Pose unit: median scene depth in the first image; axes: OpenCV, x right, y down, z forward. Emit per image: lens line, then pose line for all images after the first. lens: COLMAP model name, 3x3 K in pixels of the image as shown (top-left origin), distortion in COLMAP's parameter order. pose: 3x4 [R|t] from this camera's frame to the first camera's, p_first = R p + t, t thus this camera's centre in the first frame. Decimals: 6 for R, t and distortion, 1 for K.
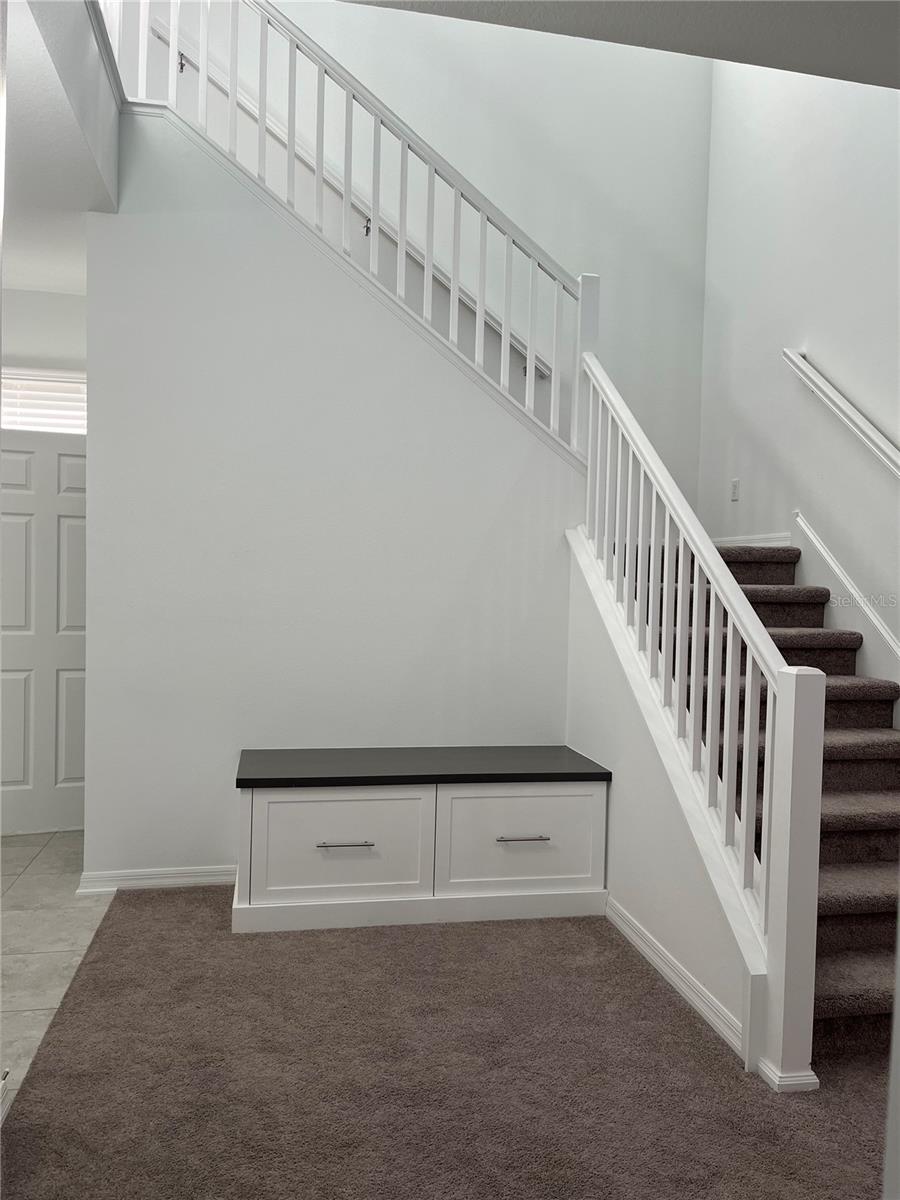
lens RADIAL K [[903.8, 0, 453.1], [0, 903.8, 606.7], [0, 0, 1]] dist [0.080650, -0.112287]
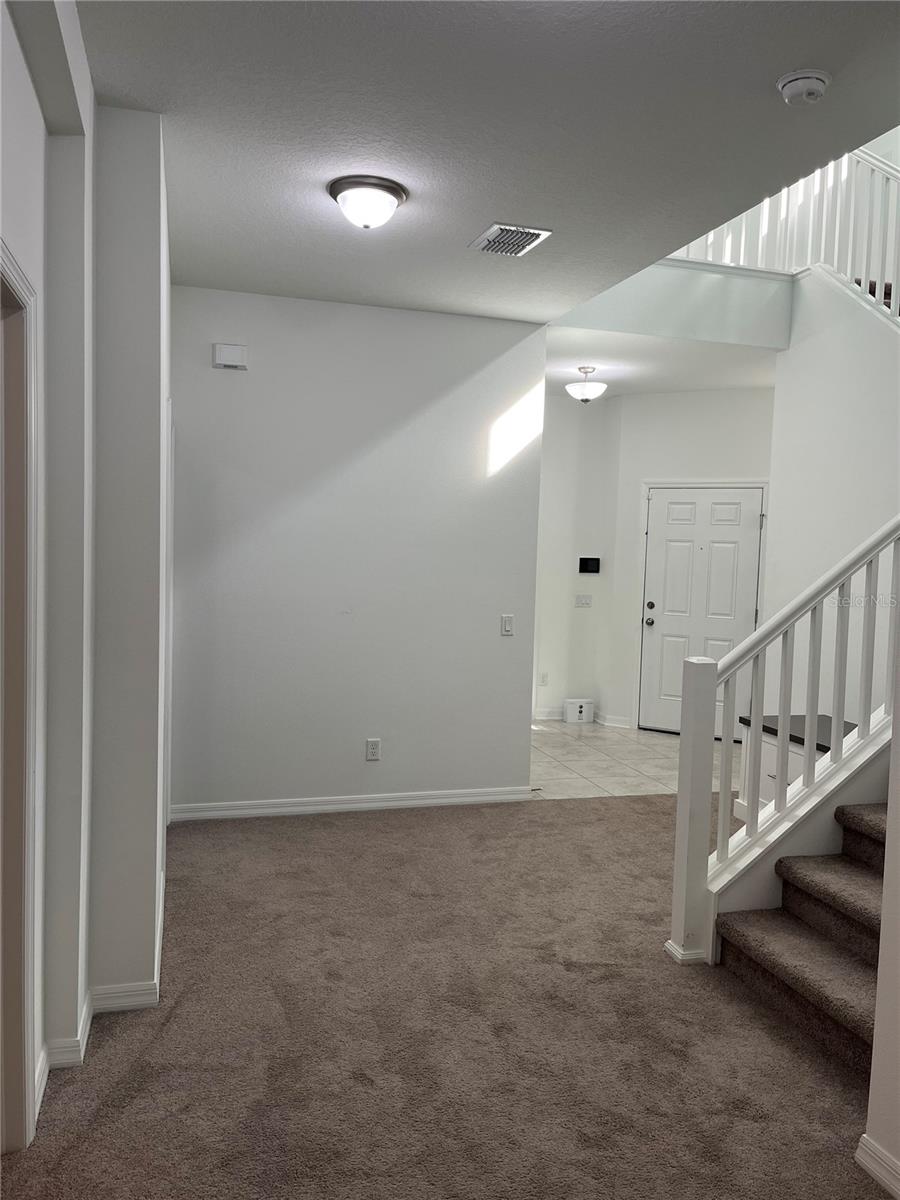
lens RADIAL K [[903.8, 0, 453.1], [0, 903.8, 606.7], [0, 0, 1]] dist [0.080650, -0.112287]
pose [[0.094558, 0.056021, -0.993942, 1.600121], [-0.061003, 0.996865, 0.050382, -0.055664], [0.993649, 0.055869, 0.097679, 0.467997]]
